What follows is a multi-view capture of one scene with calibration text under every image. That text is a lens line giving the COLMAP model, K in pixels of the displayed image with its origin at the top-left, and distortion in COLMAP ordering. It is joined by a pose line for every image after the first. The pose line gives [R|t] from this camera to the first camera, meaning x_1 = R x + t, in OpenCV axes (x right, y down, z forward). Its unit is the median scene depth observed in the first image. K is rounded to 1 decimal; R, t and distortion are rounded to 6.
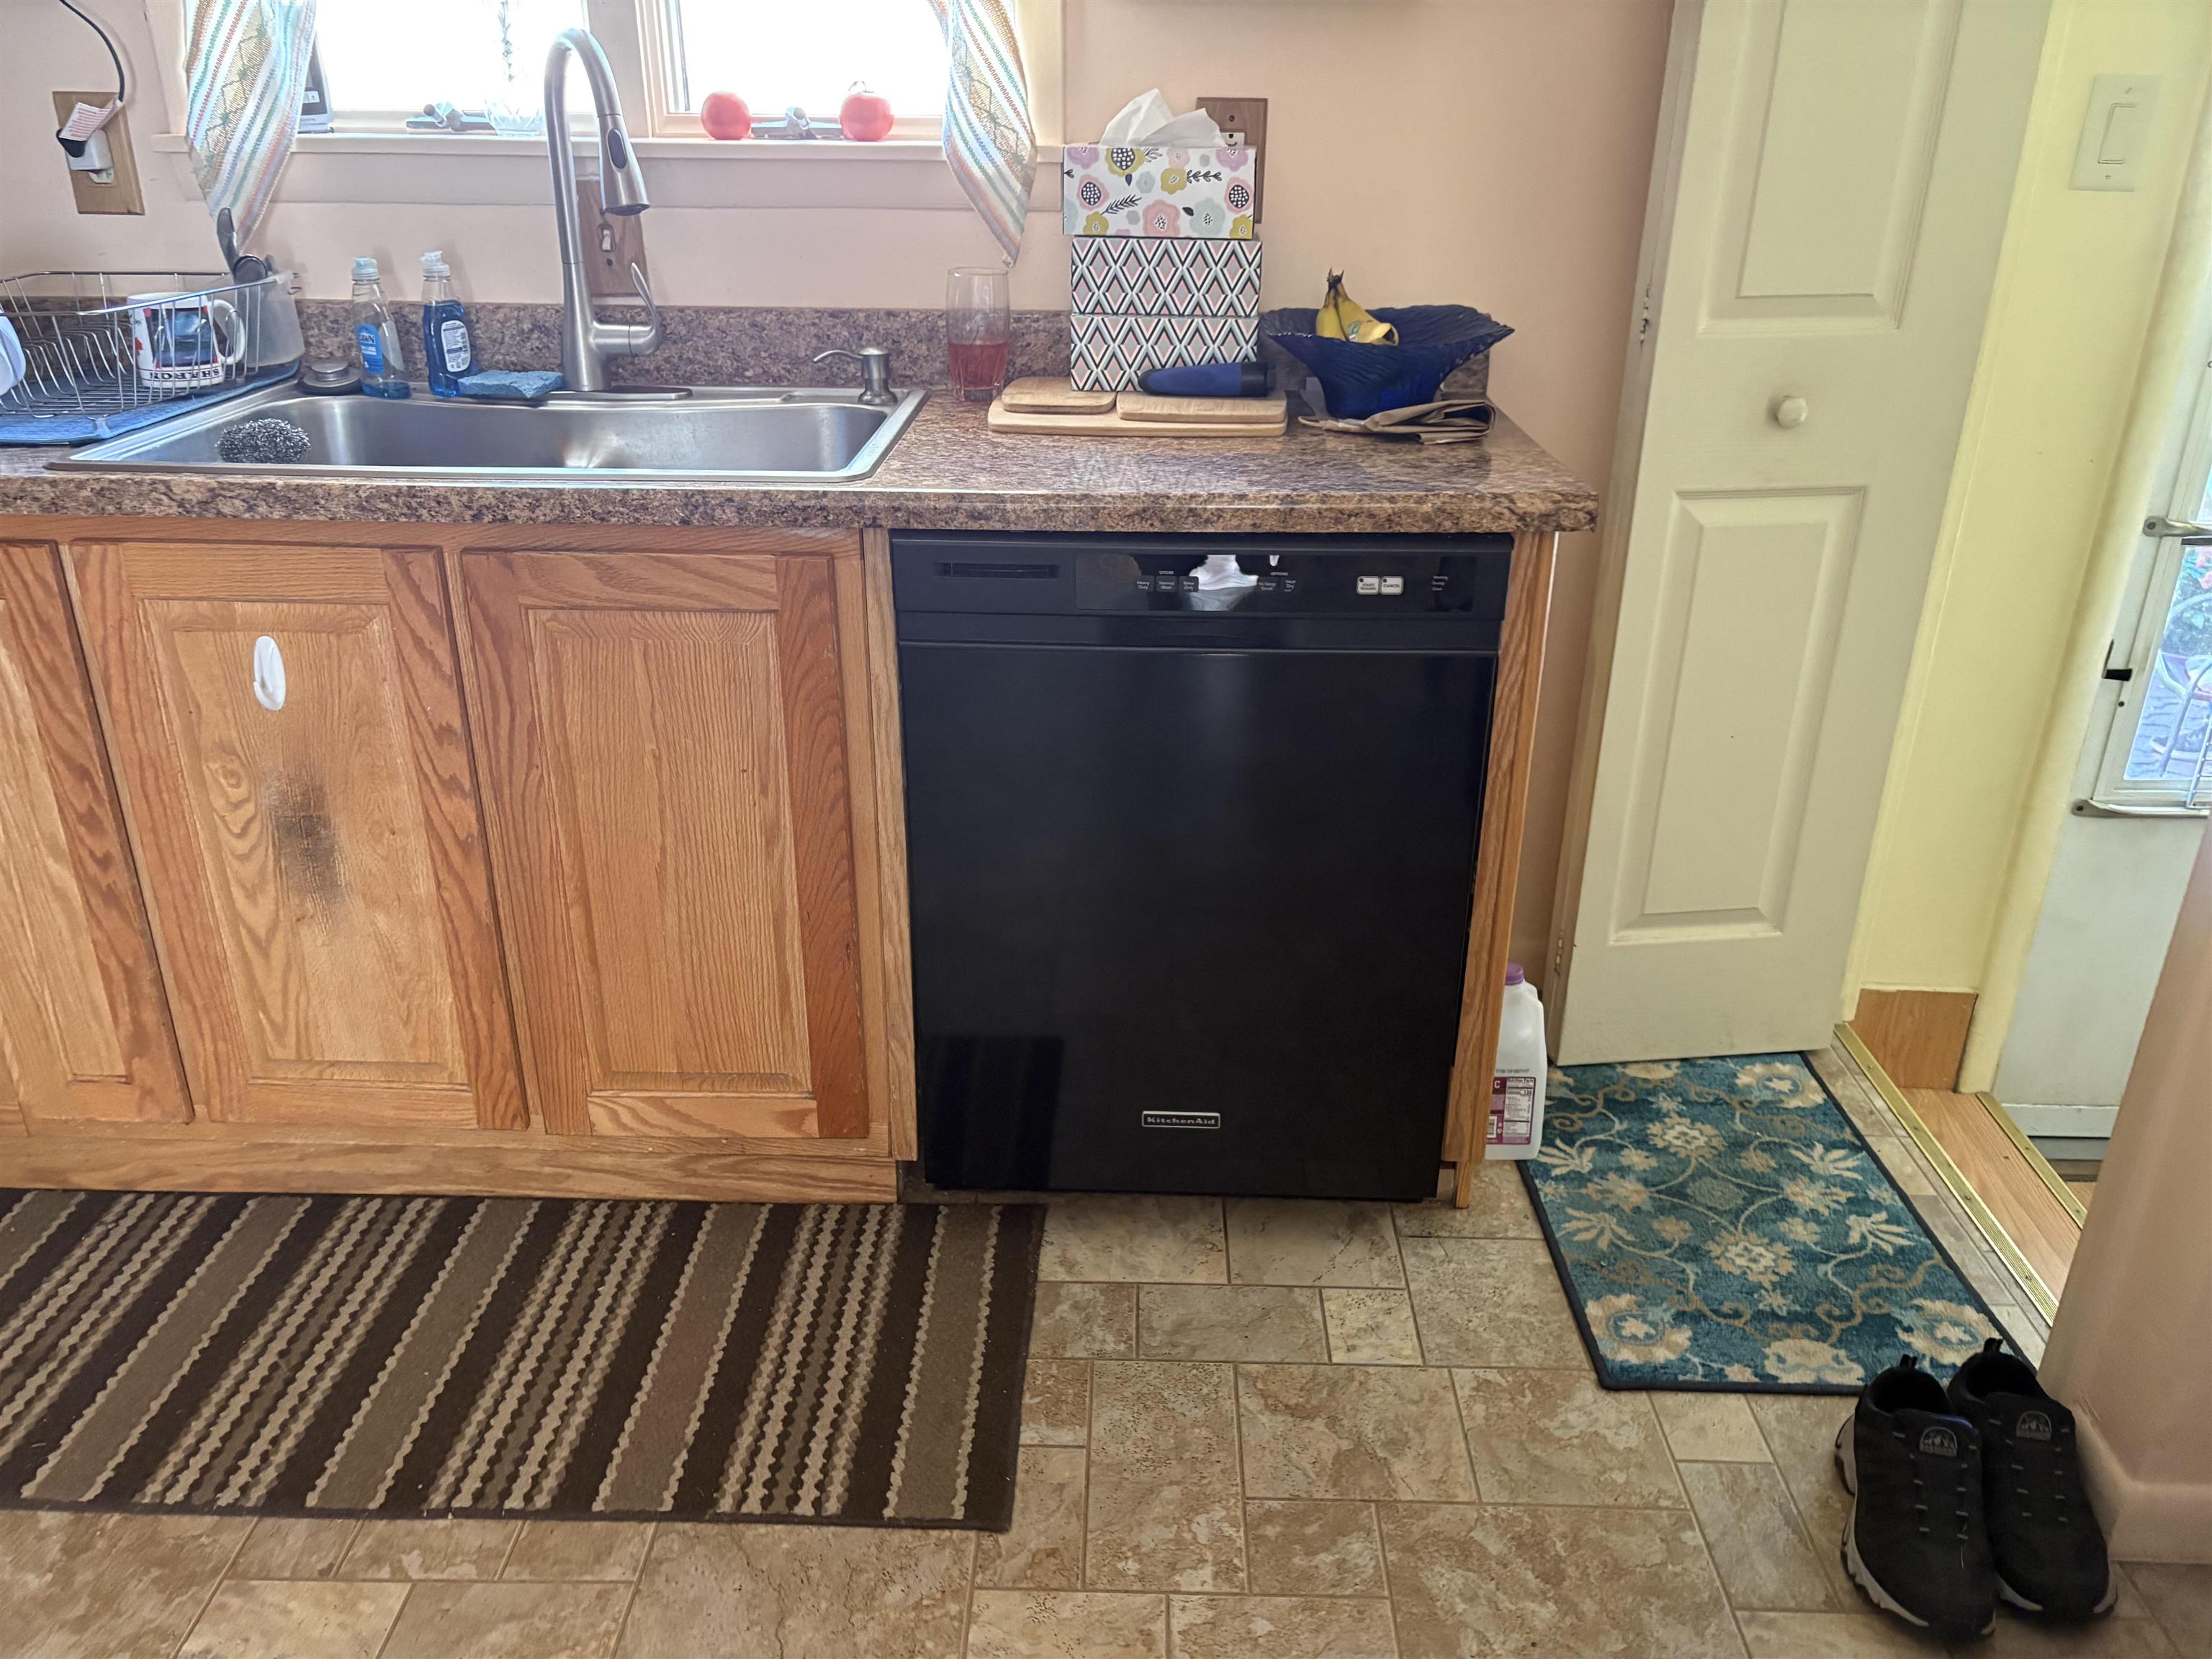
lens RADIAL K [[1673.0, 0, 1185.0], [0, 1673.0, 827.0], [0, 0, 1]] dist [0.001793, -0.006355]
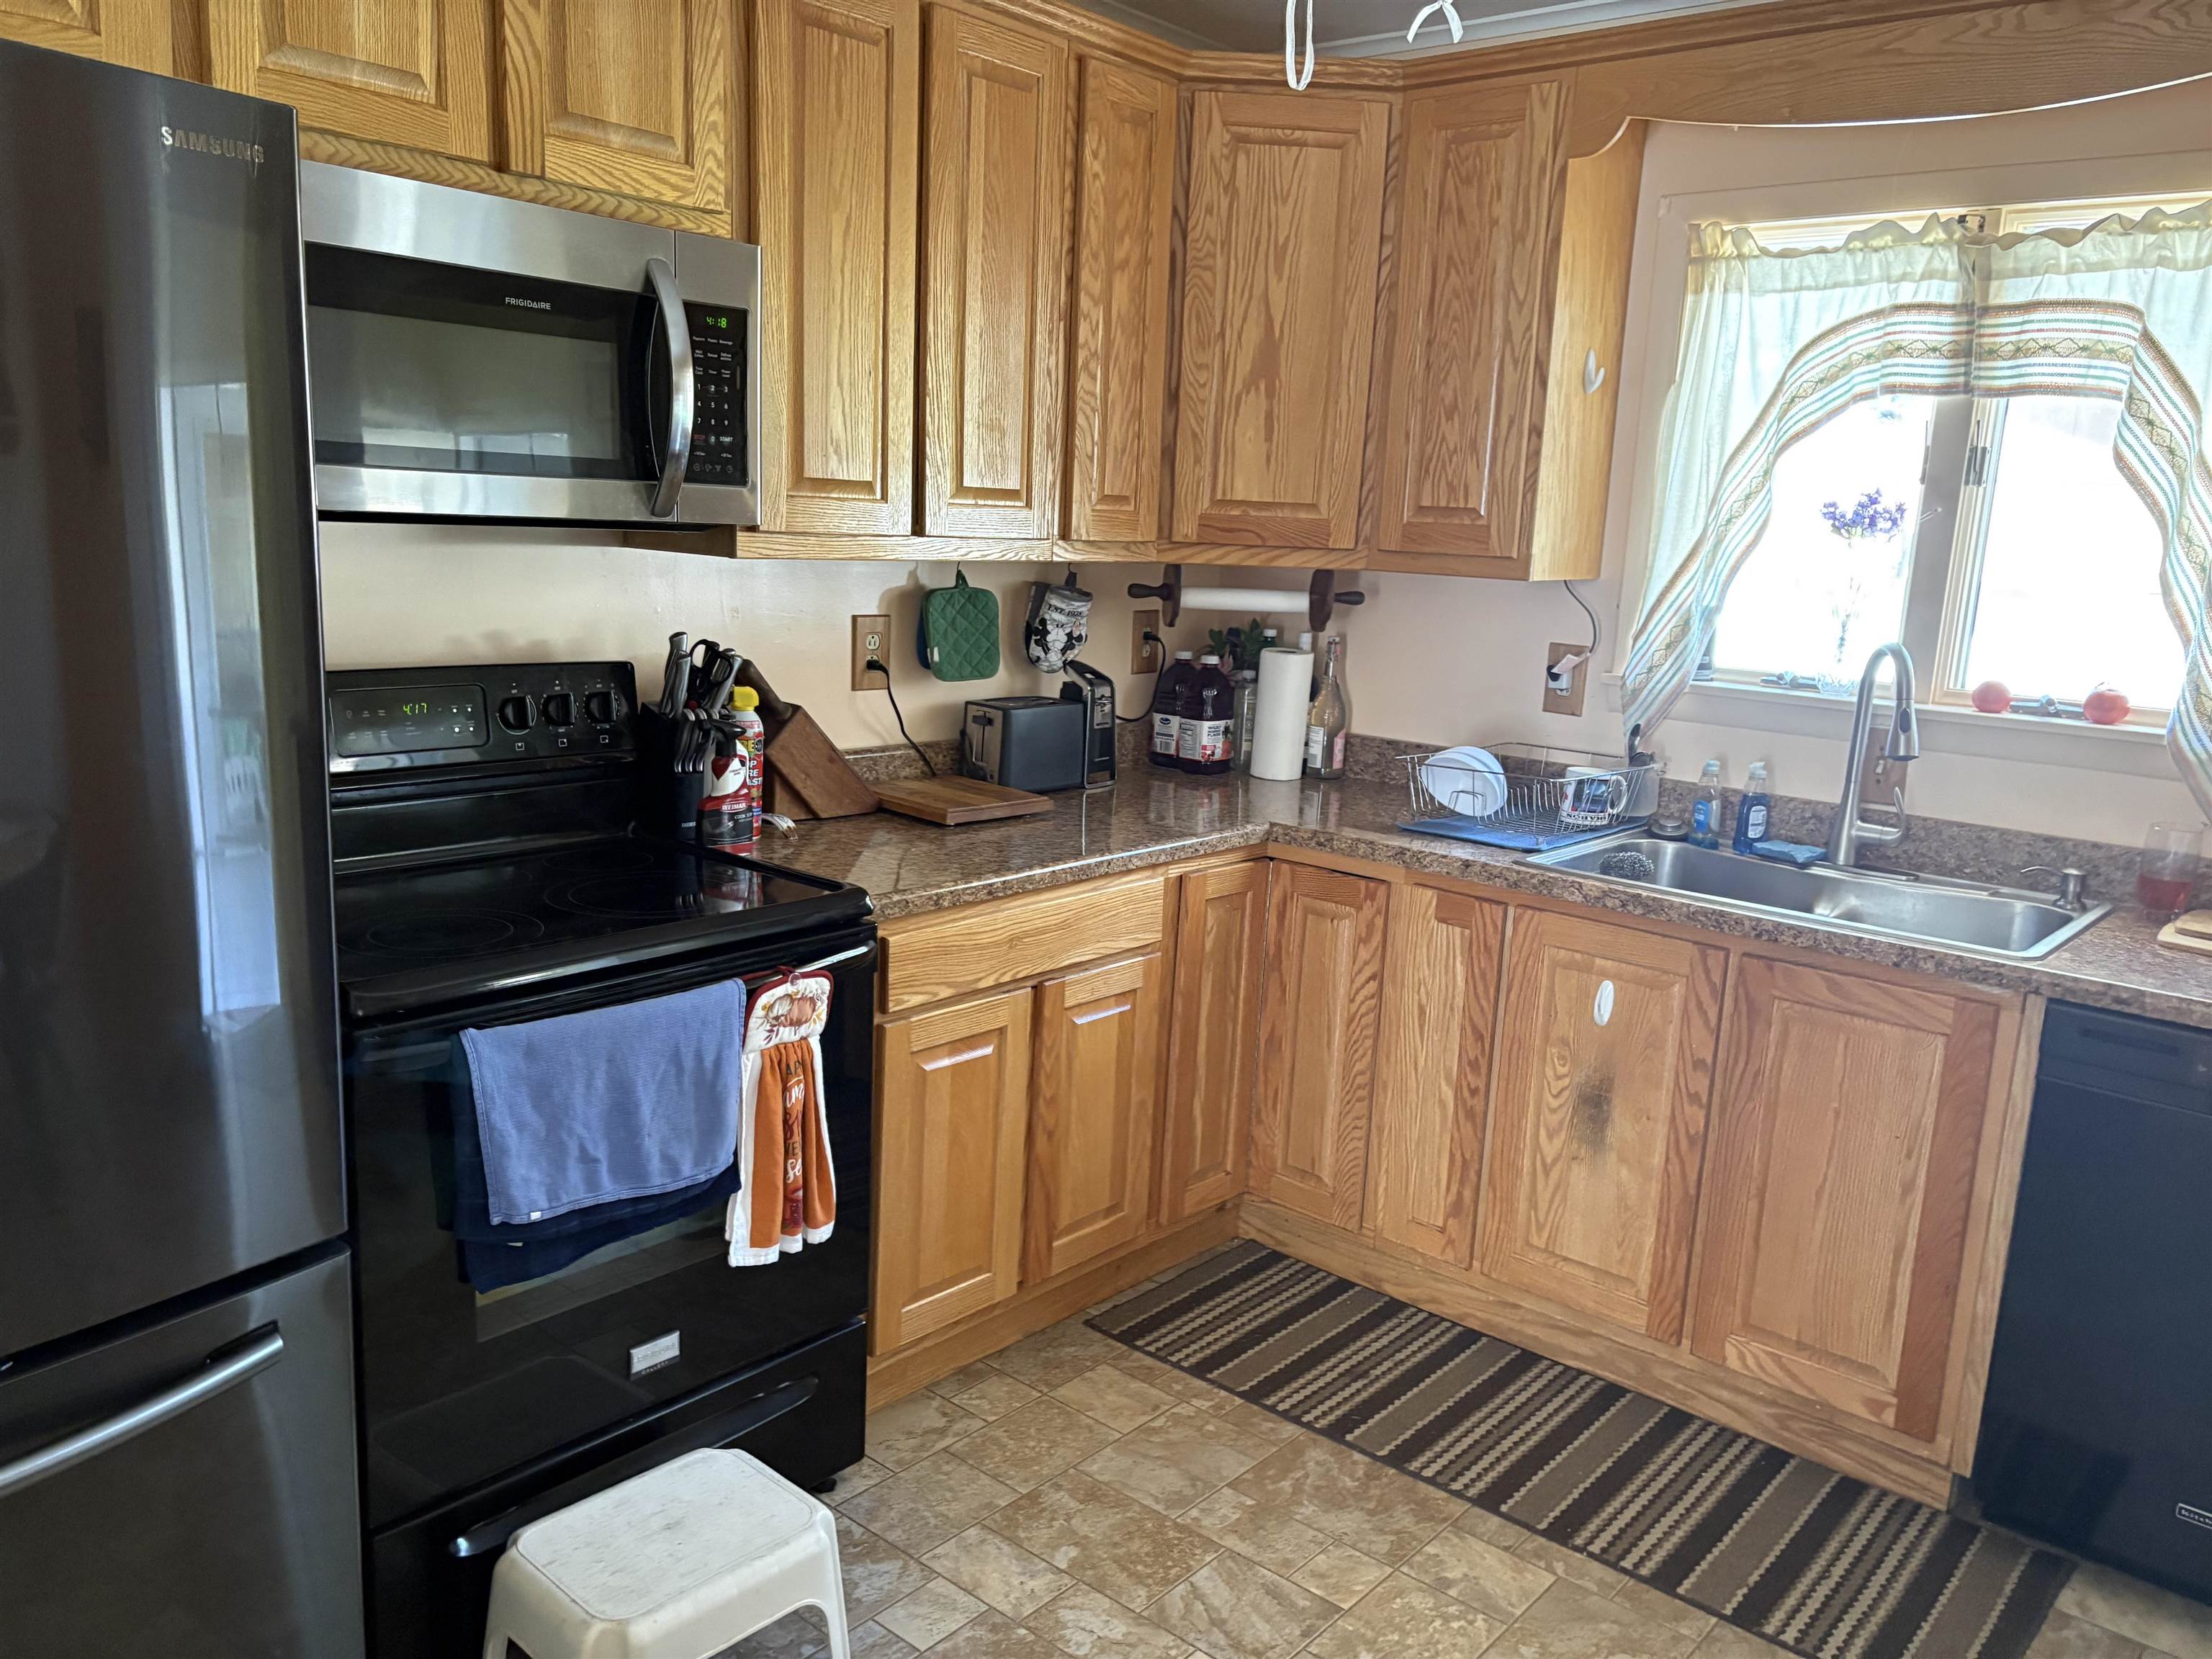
lens RADIAL K [[1694.8, 0, 1106.0], [0, 1694.8, 829.5], [0, 0, 1]] dist [0.040260, -0.000509]
pose [[0.745092, 0.143238, -0.651399, 0.138679], [-0.298045, 0.945232, -0.133063, 0.106209], [0.596664, 0.293290, 0.746976, -0.541563]]
